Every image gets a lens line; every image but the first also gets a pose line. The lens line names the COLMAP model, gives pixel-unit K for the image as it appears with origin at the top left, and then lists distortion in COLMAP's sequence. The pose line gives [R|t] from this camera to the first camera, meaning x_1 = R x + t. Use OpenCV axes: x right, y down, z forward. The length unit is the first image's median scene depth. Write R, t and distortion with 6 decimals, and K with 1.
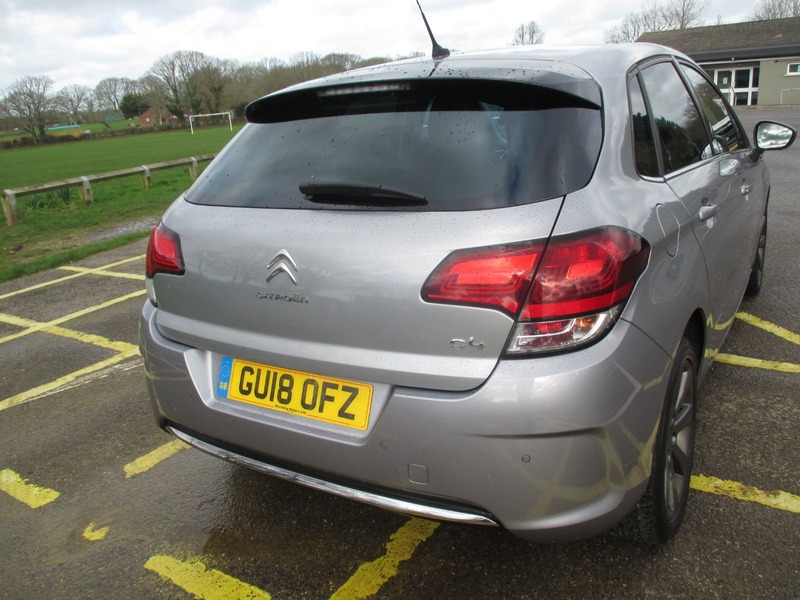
lens RADIAL K [[677.8, 0, 400.0], [0, 677.8, 300.0], [0, 0, 1]] dist [-0.032712, -0.003166]
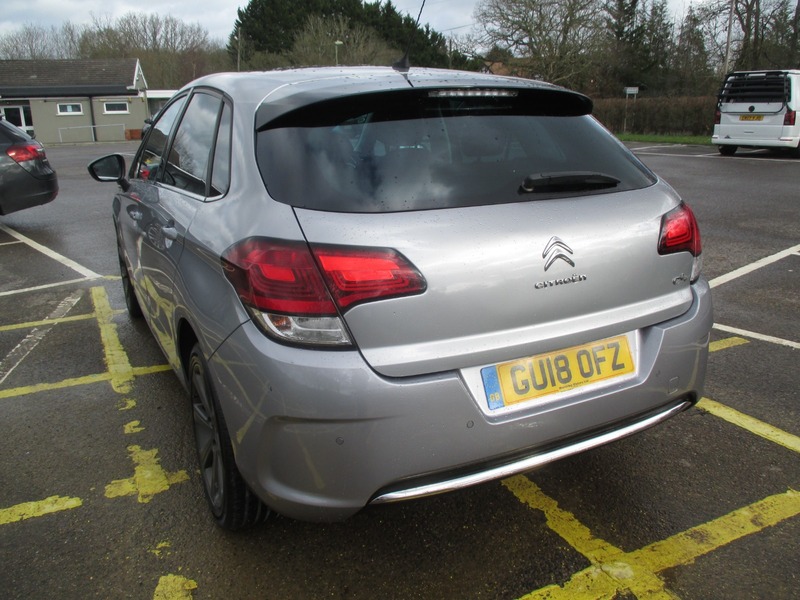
lens RADIAL K [[675.3, 0, 403.4], [0, 675.3, 297.4], [0, 0, 1]] dist [-0.026946, -0.004359]
pose [[0.495494, -0.176728, 0.850443, -0.797902], [0.229112, 0.971001, 0.068294, -0.072276], [-0.837850, 0.161007, 0.521616, 0.440055]]
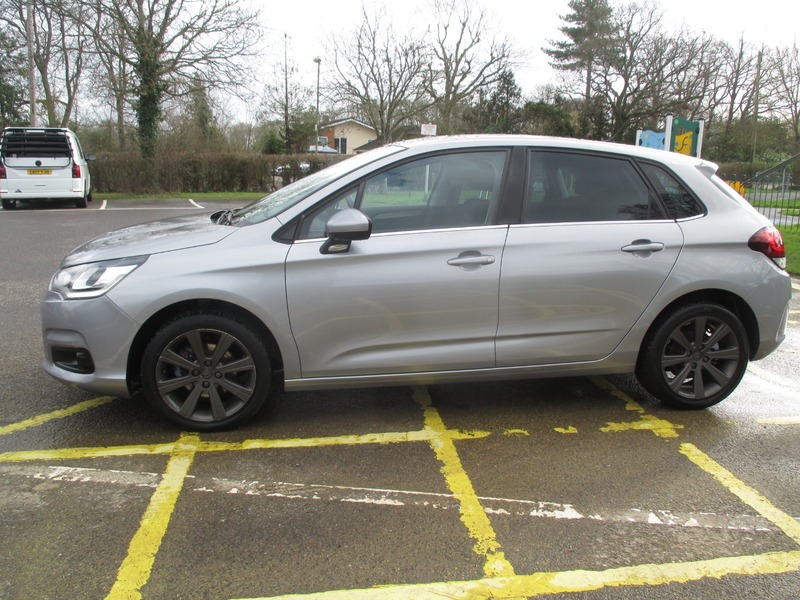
lens RADIAL K [[677.8, 0, 400.0], [0, 677.8, 300.0], [0, 0, 1]] dist [-0.032712, -0.003166]
pose [[-0.674546, -0.089886, 0.732740, -0.833338], [0.242418, 0.910550, 0.334862, -0.642850], [-0.697296, 0.403509, -0.592418, 2.345301]]
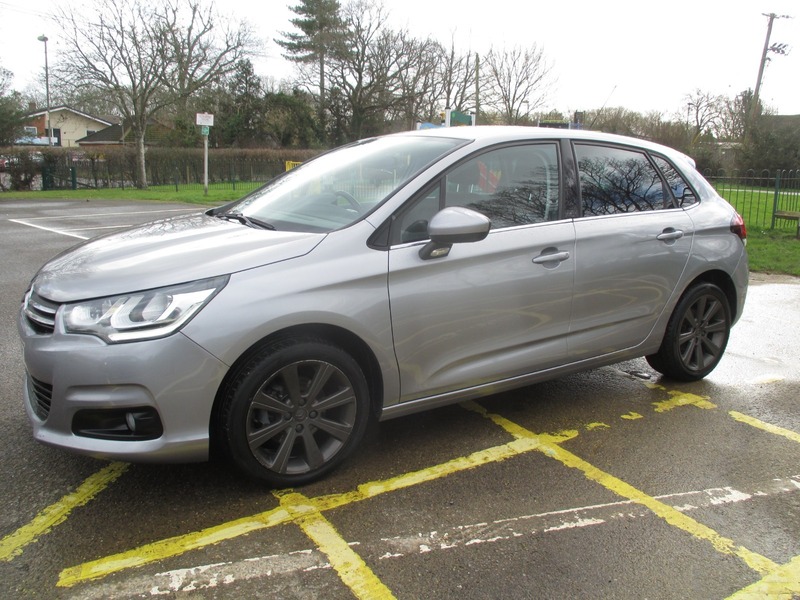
lens RADIAL K [[677.8, 0, 400.0], [0, 677.8, 300.0], [0, 0, 1]] dist [-0.032712, -0.003166]
pose [[-0.911047, -0.028938, 0.411287, -0.235456], [0.164983, 0.888602, 0.427979, -0.754012], [-0.377855, 0.457765, -0.804784, 2.596730]]
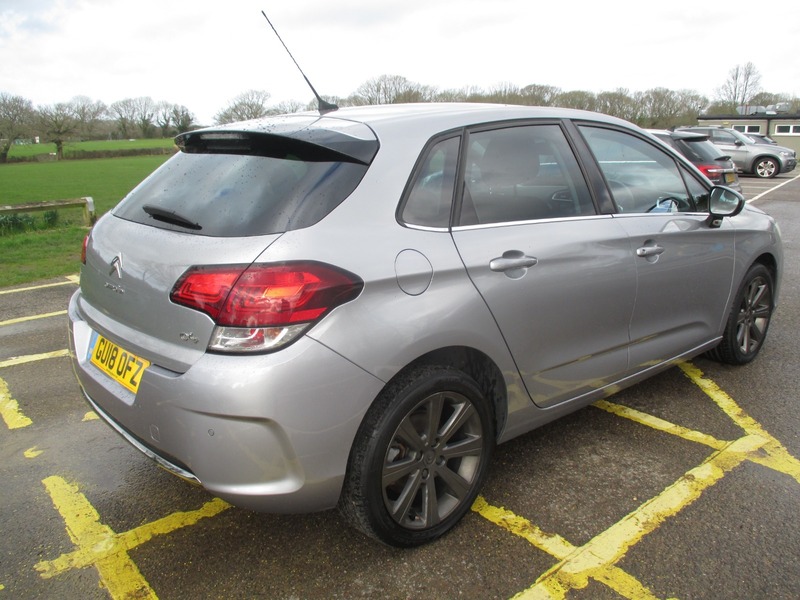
lens RADIAL K [[674.7, 0, 402.1], [0, 674.7, 297.5], [0, 0, 1]] dist [-0.032324, -0.012455]
pose [[0.958497, 0.128464, -0.254520, 0.467974], [-0.138599, 0.990099, -0.022215, -0.022716], [0.249146, 0.056569, 0.966812, -0.085762]]
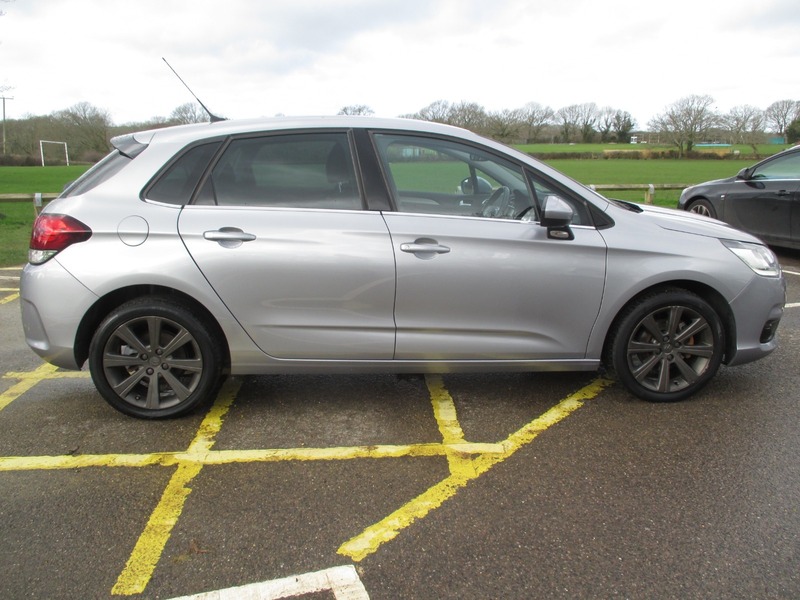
lens RADIAL K [[677.8, 0, 400.0], [0, 677.8, 300.0], [0, 0, 1]] dist [-0.032712, -0.003166]
pose [[0.603331, 0.257602, -0.754740, 1.506251], [-0.276343, 0.955290, 0.105146, -0.211964], [0.748082, 0.145129, 0.647543, 0.280219]]
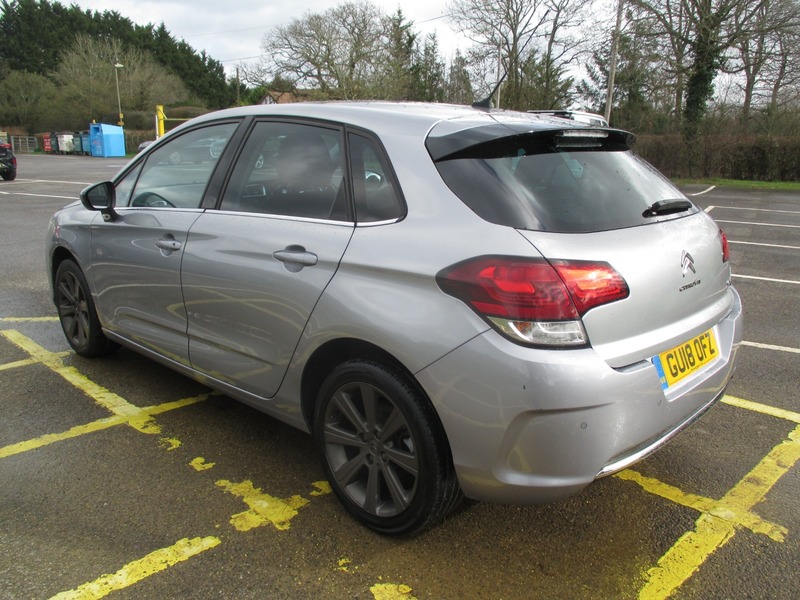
lens RADIAL K [[677.8, 0, 400.0], [0, 677.8, 300.0], [0, 0, 1]] dist [-0.032712, -0.003166]
pose [[0.193823, -0.162008, 0.967567, -1.047872], [0.256317, 0.960375, 0.109458, -0.177670], [-0.946961, 0.226788, 0.227668, 0.829936]]
